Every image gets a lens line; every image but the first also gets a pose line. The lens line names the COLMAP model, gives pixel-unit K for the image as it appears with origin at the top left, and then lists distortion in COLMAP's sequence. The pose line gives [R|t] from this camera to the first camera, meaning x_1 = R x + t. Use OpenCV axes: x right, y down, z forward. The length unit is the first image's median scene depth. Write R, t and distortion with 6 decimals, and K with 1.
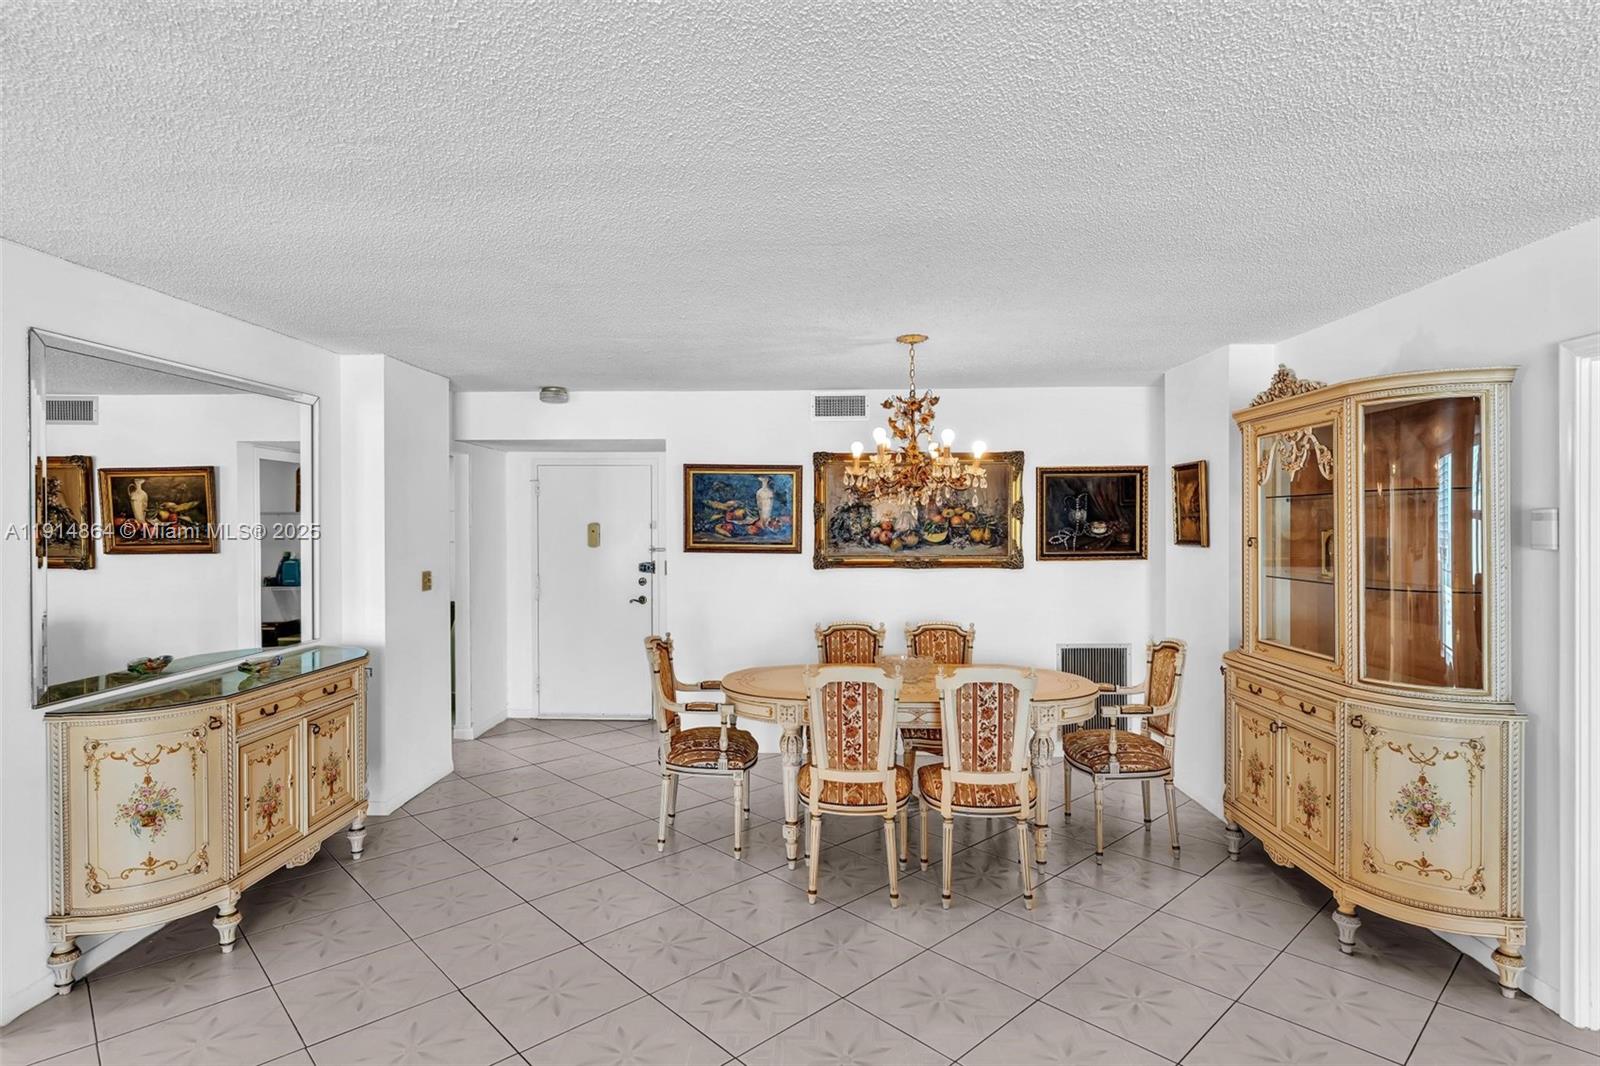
lens RADIAL K [[832.5, 0, 799.3], [0, 832.5, 527.7], [0, 0, 1]] dist [0.000770, 0.000536]
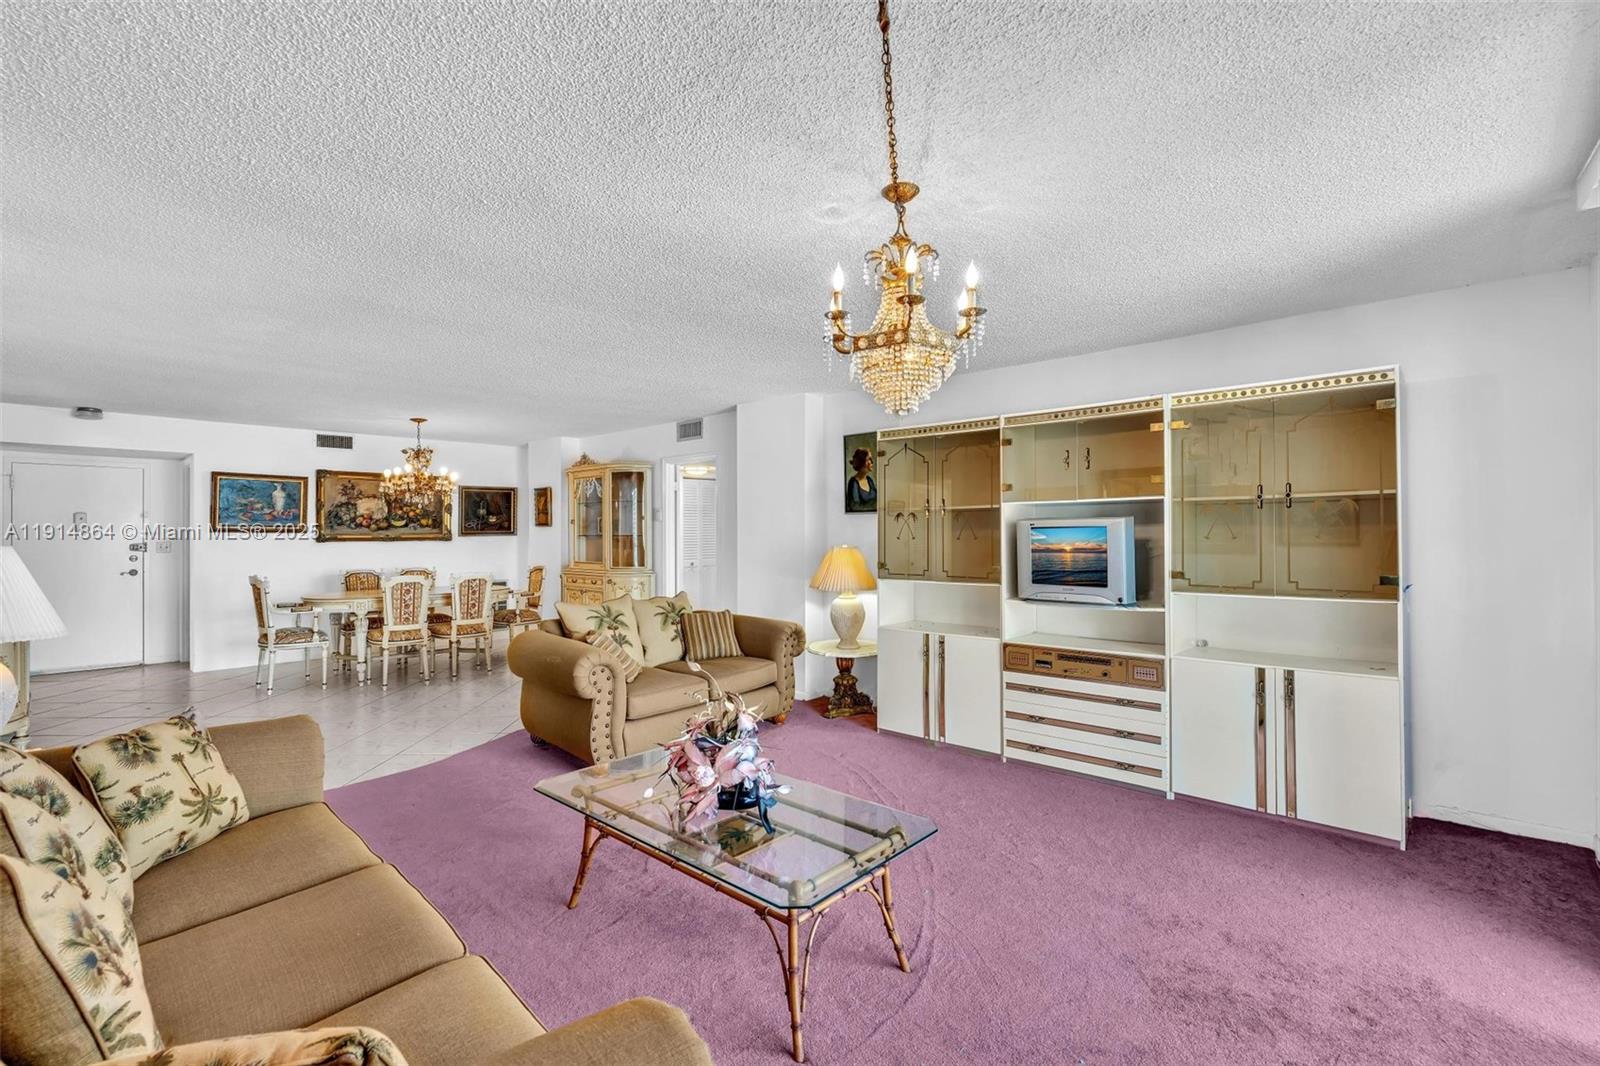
lens RADIAL K [[712.6, 0, 800.9], [0, 712.6, 526.2], [0, 0, 1]] dist [-0.007551, 0.003346]
pose [[0.658982, 0.005207, 0.752141, -0.395121], [0.004808, 0.999926, -0.011134, 0.038134], [-0.752143, 0.010954, 0.658908, -0.593193]]
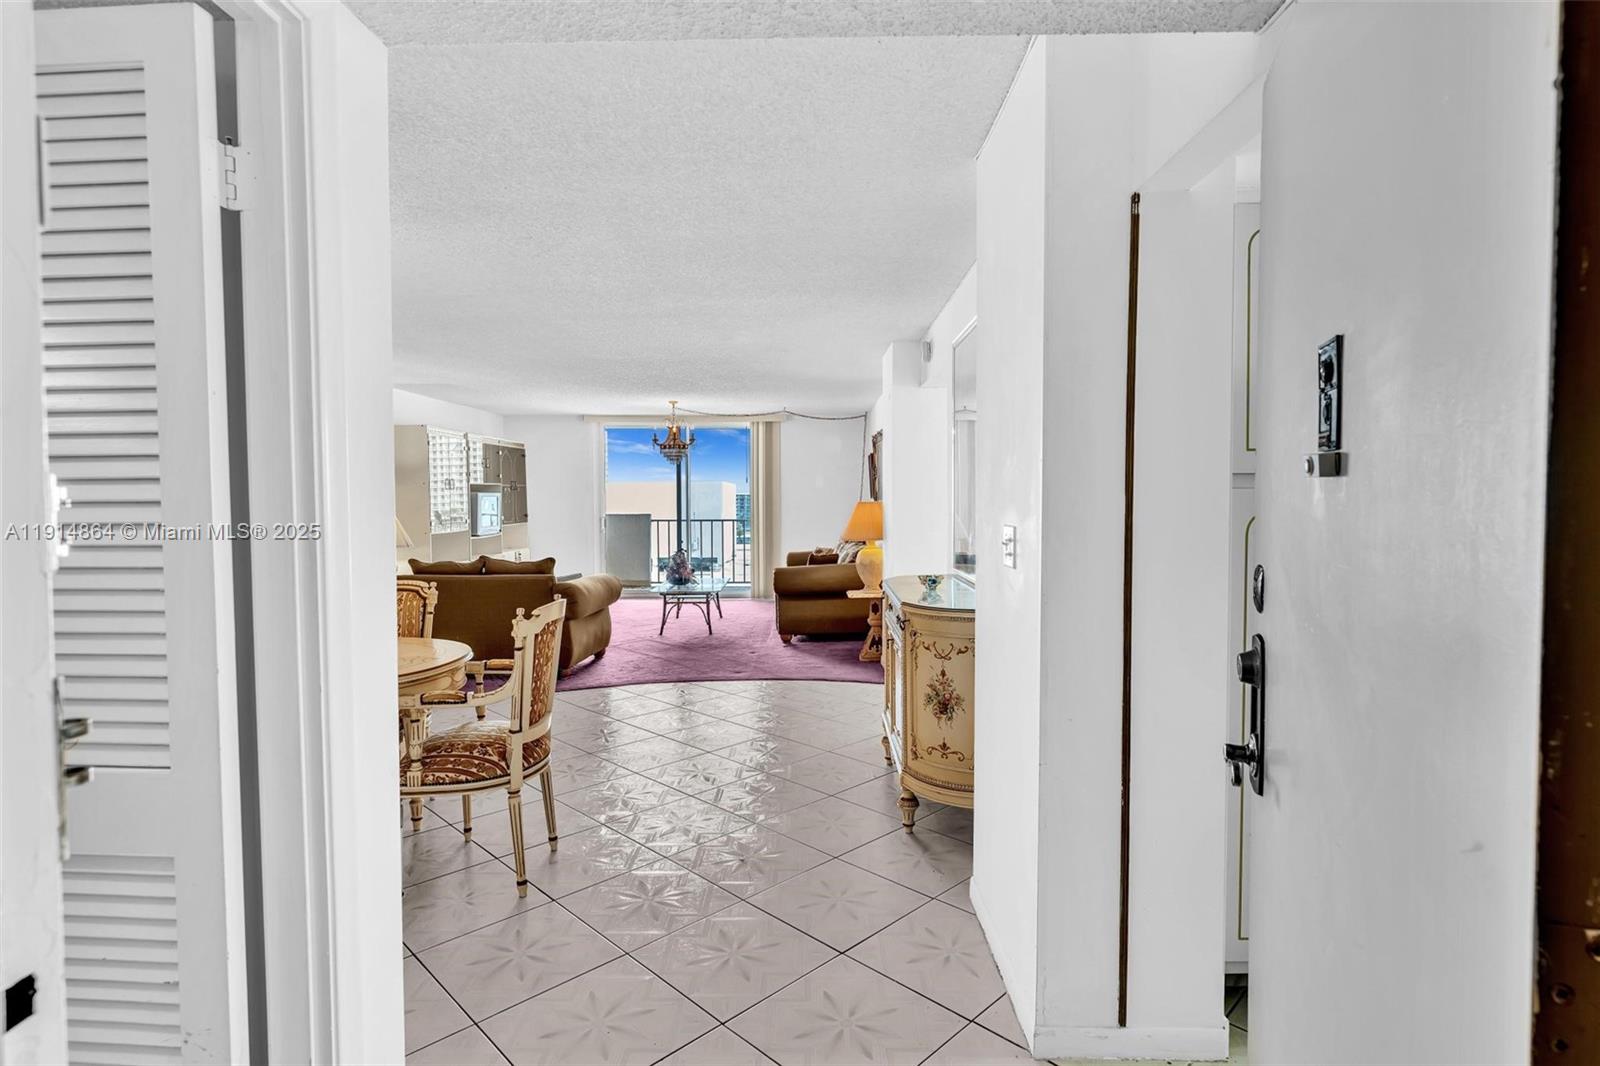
lens RADIAL K [[809.4, 0, 800.8], [0, 809.4, 528.4], [0, 0, 1]] dist [-0.004229, -0.000223]
pose [[-0.999894, 0.008013, -0.012157, -0.286141], [0.007477, 0.999025, 0.043504, 0.029829], [0.012494, 0.043409, -0.998979, 1.267502]]
